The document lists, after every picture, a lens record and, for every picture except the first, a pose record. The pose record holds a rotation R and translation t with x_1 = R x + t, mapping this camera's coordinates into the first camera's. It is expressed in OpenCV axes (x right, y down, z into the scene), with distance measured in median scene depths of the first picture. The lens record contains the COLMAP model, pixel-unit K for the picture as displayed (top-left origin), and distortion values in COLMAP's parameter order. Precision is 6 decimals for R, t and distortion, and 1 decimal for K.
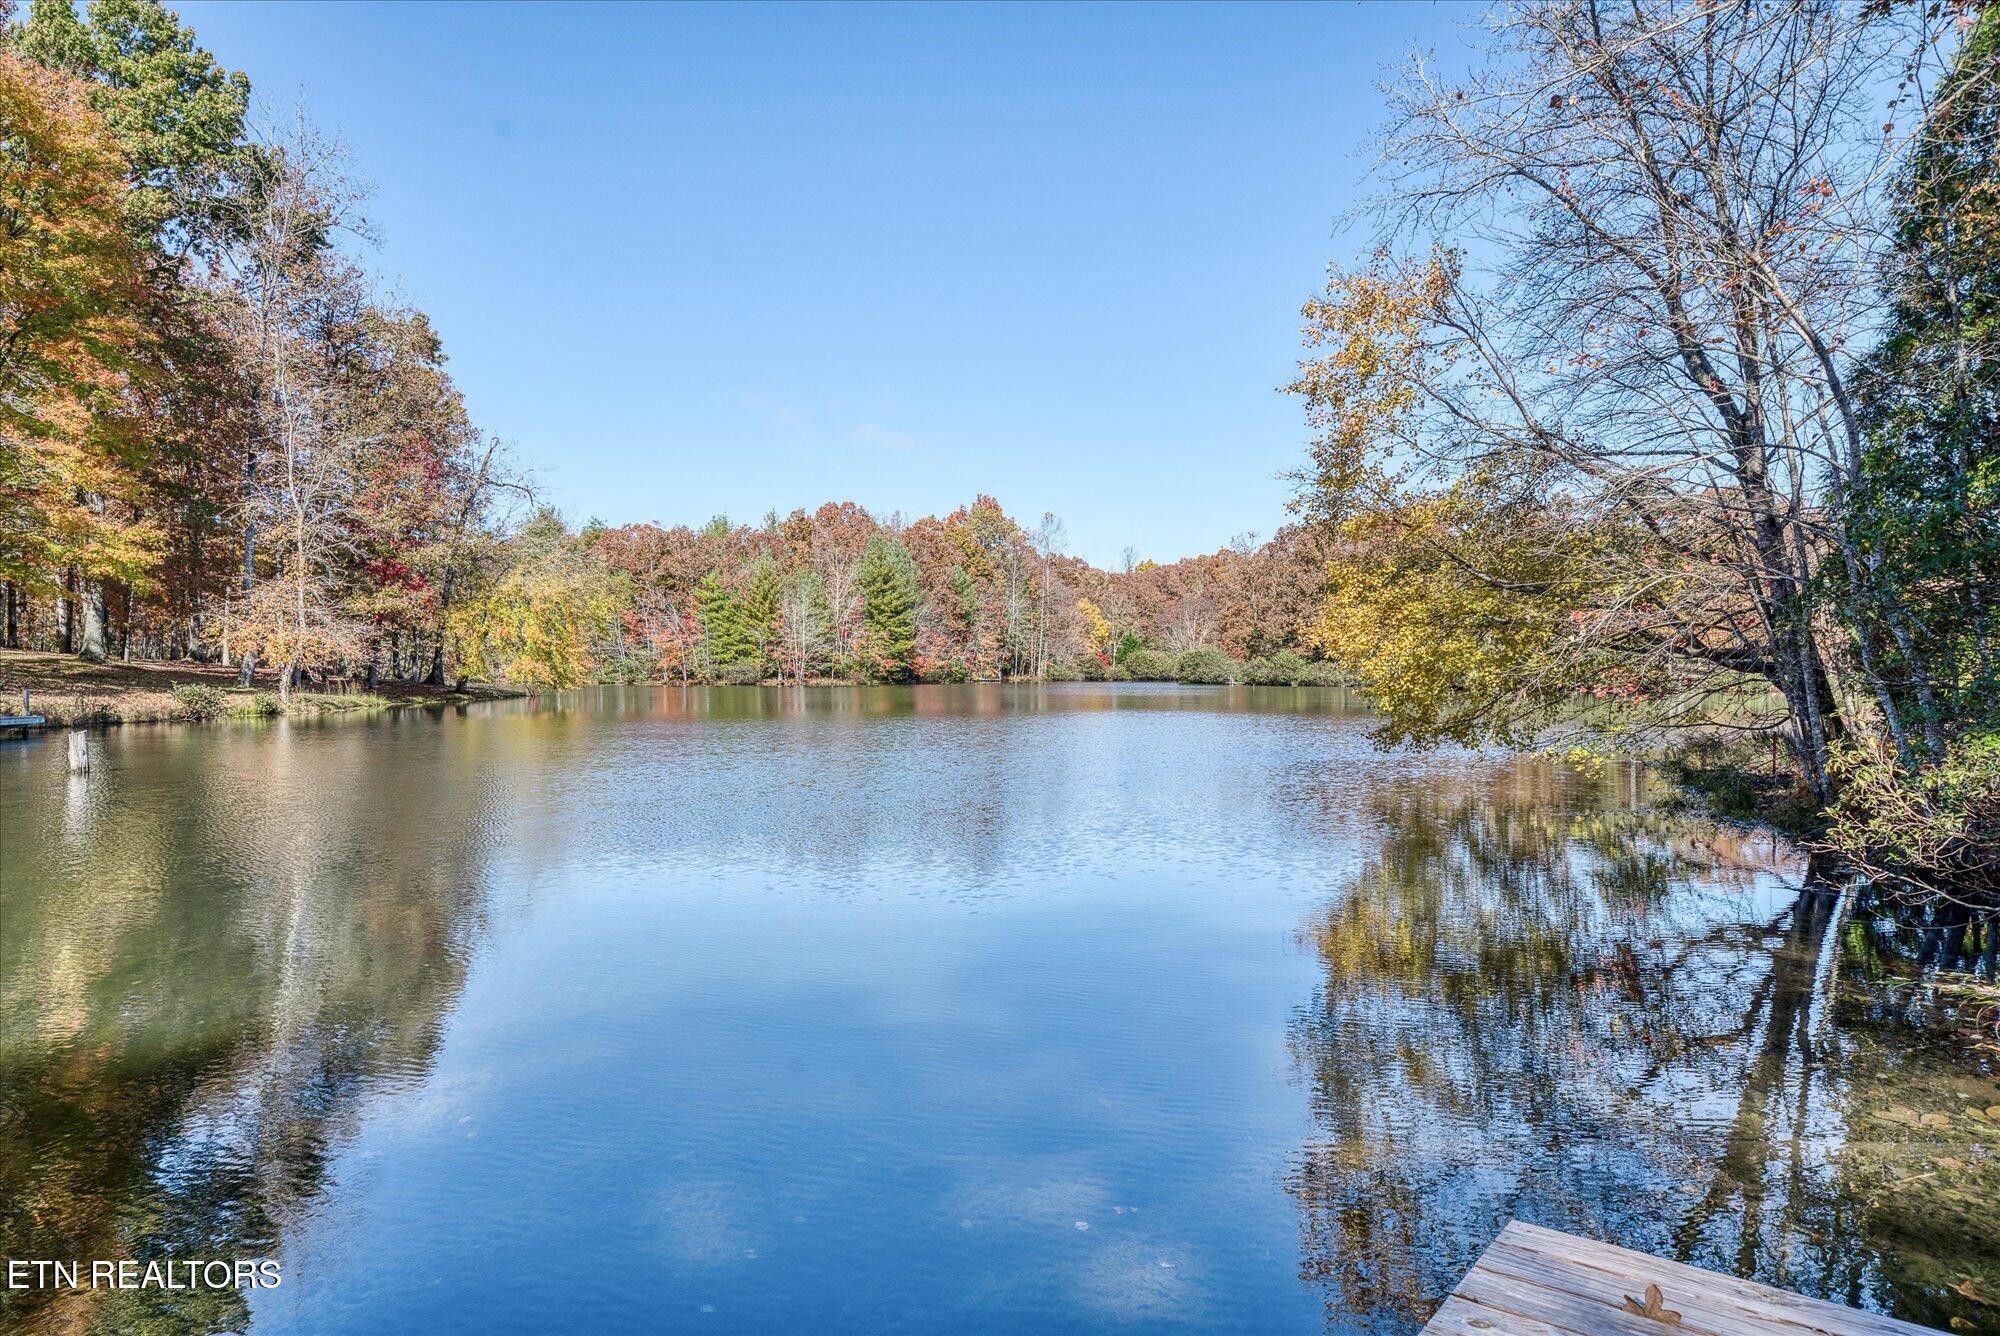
lens RADIAL K [[1301.2, 0, 956.5], [0, 1301.2, 674.6], [0, 0, 1]] dist [0.025014, 0.000652]
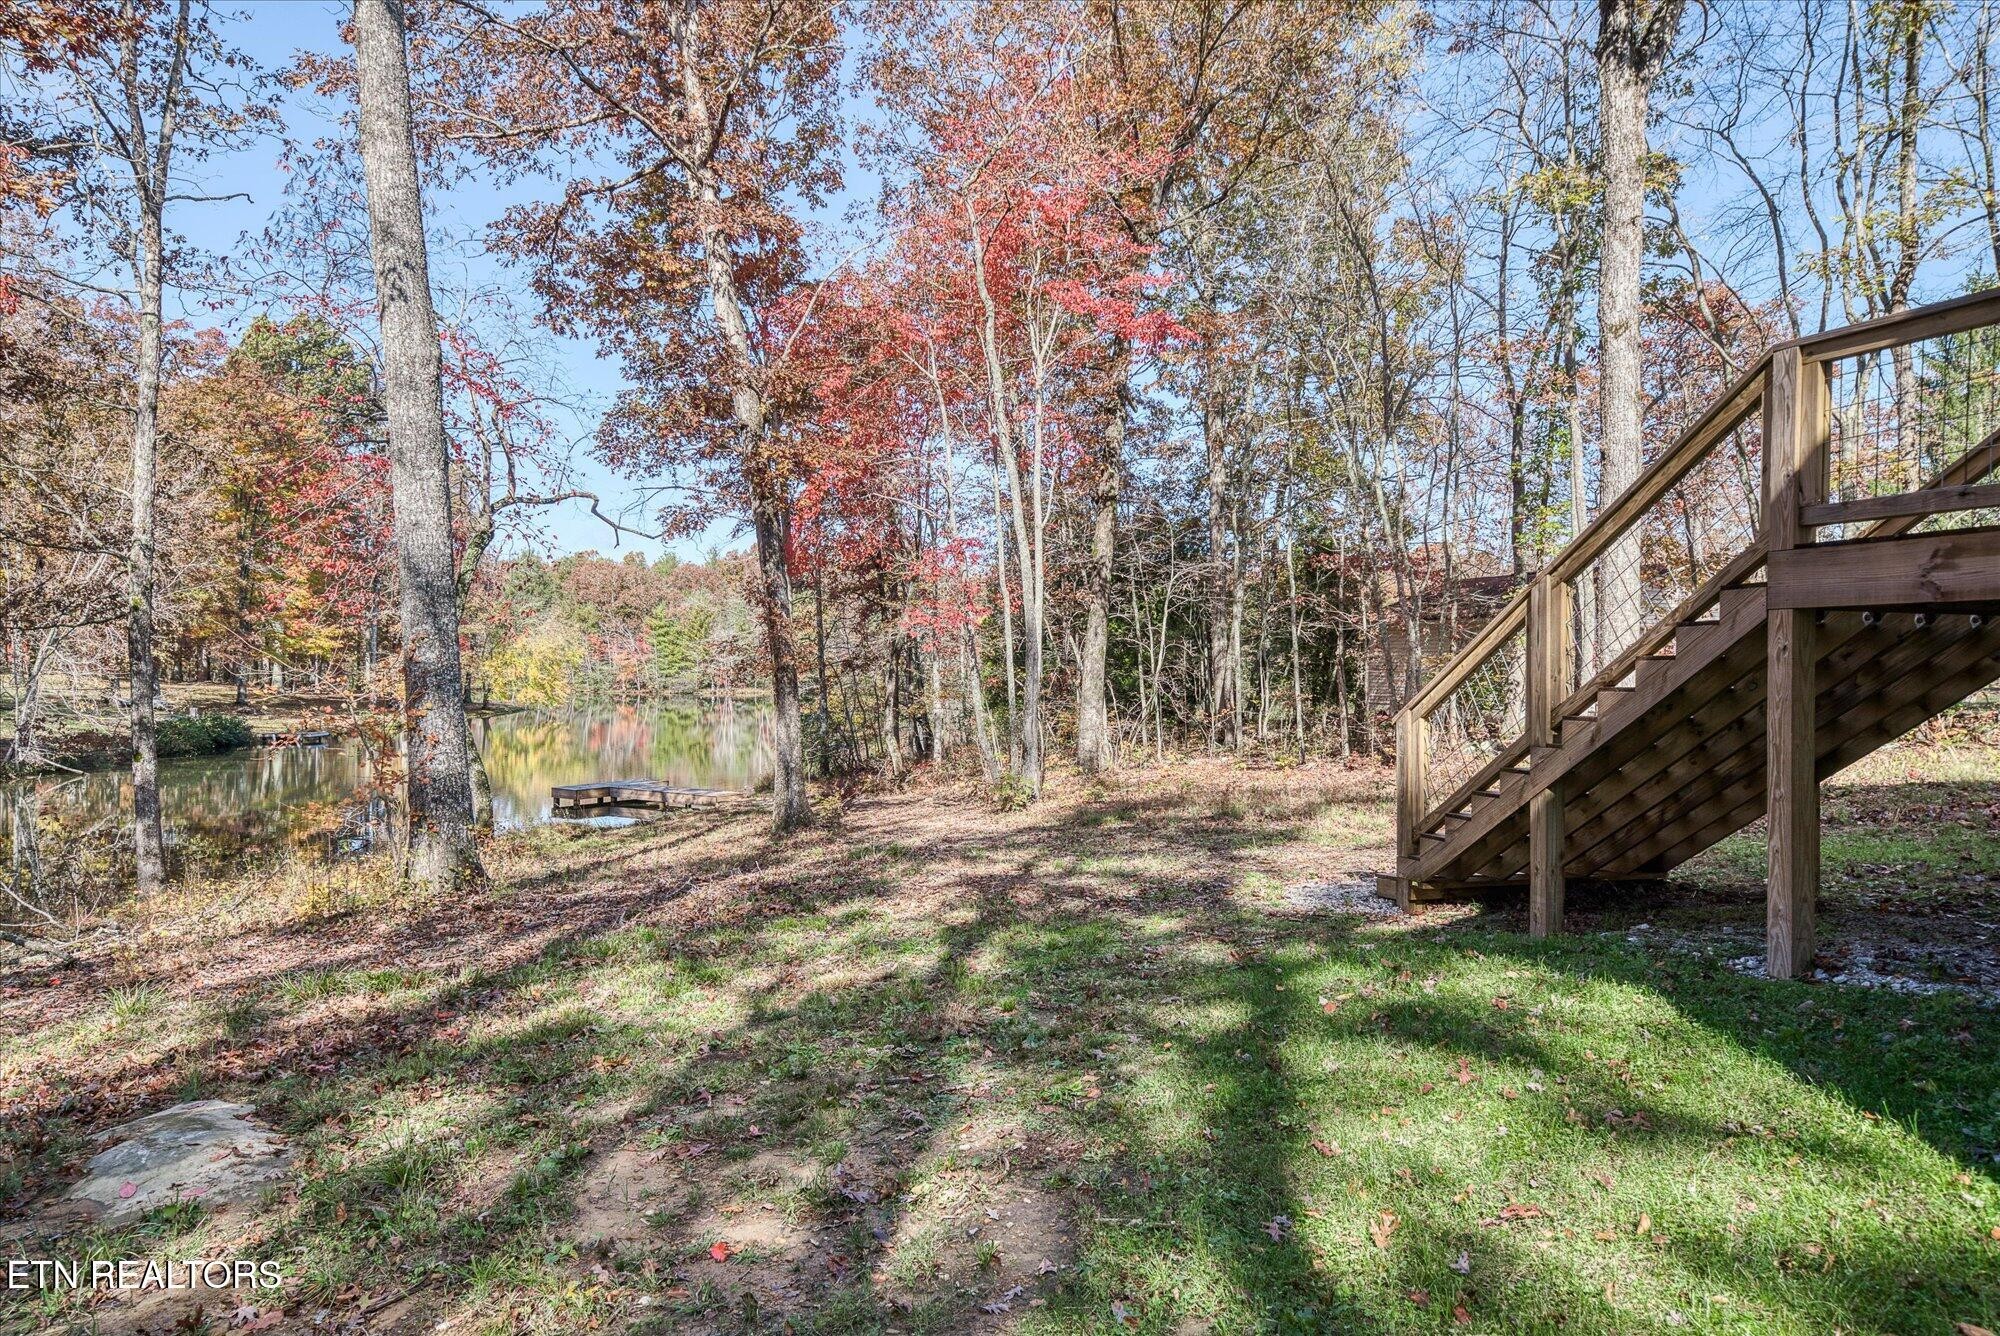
lens RADIAL K [[1347.1, 0, 996.6], [0, 1347.1, 669.6], [0, 0, 1]] dist [0.001473, 0.003050]
pose [[0.999125, 0.000264, 0.041820, 0.220724], [-0.000456, 0.999989, 0.004575, -0.054198], [-0.041819, -0.004590, 0.999115, -0.852860]]
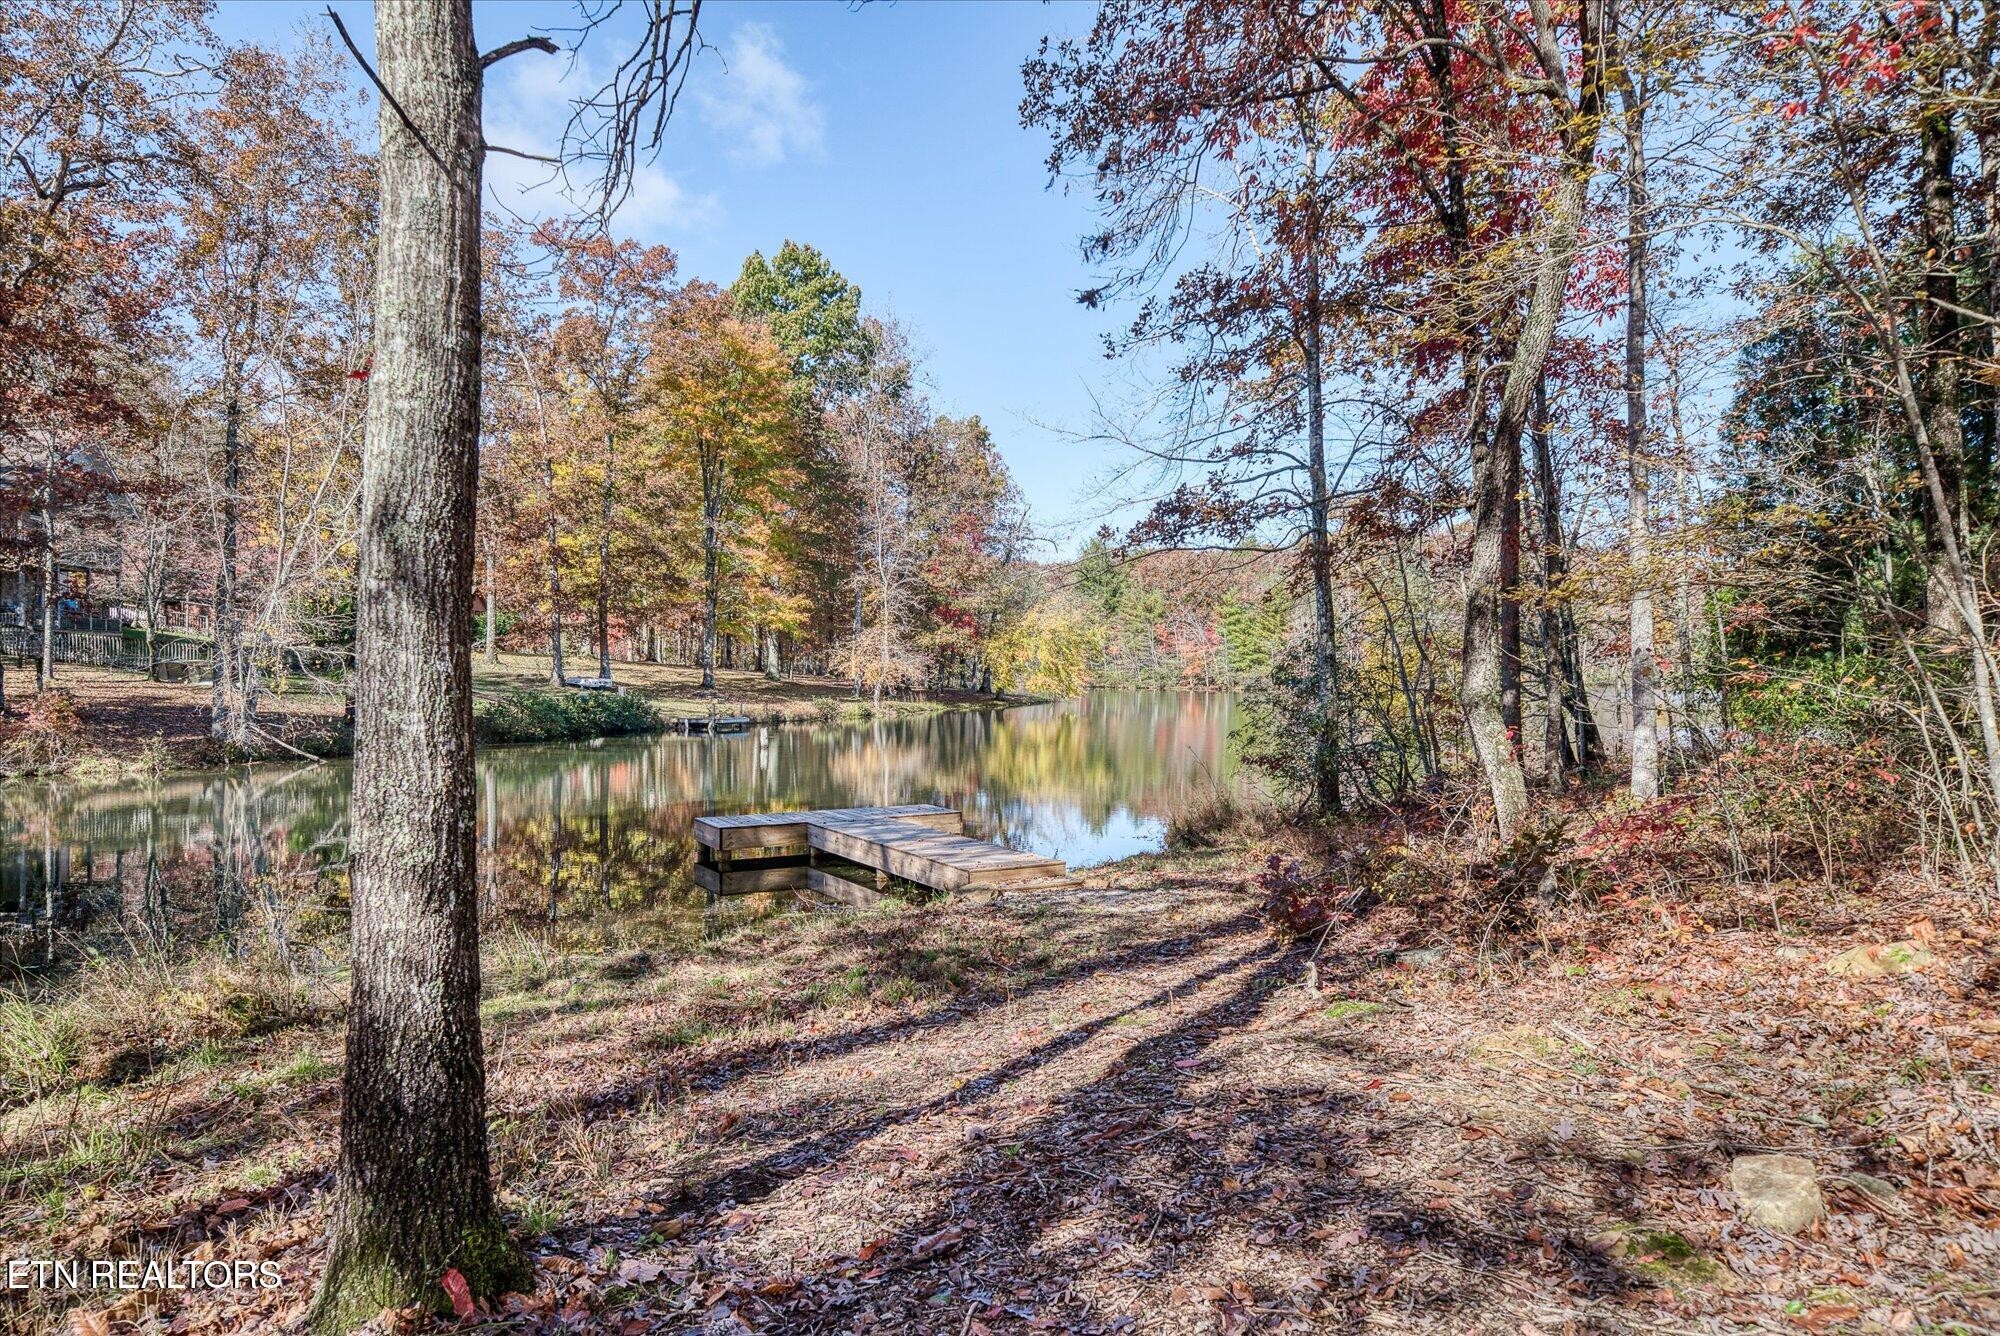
lens RADIAL K [[1301.2, 0, 956.5], [0, 1301.2, 674.6], [0, 0, 1]] dist [0.025014, 0.000652]
pose [[0.903212, -0.001110, -0.429194, 0.206729], [0.001871, 0.999997, 0.001352, -0.018298], [0.429192, -0.002024, 0.903211, -0.306423]]
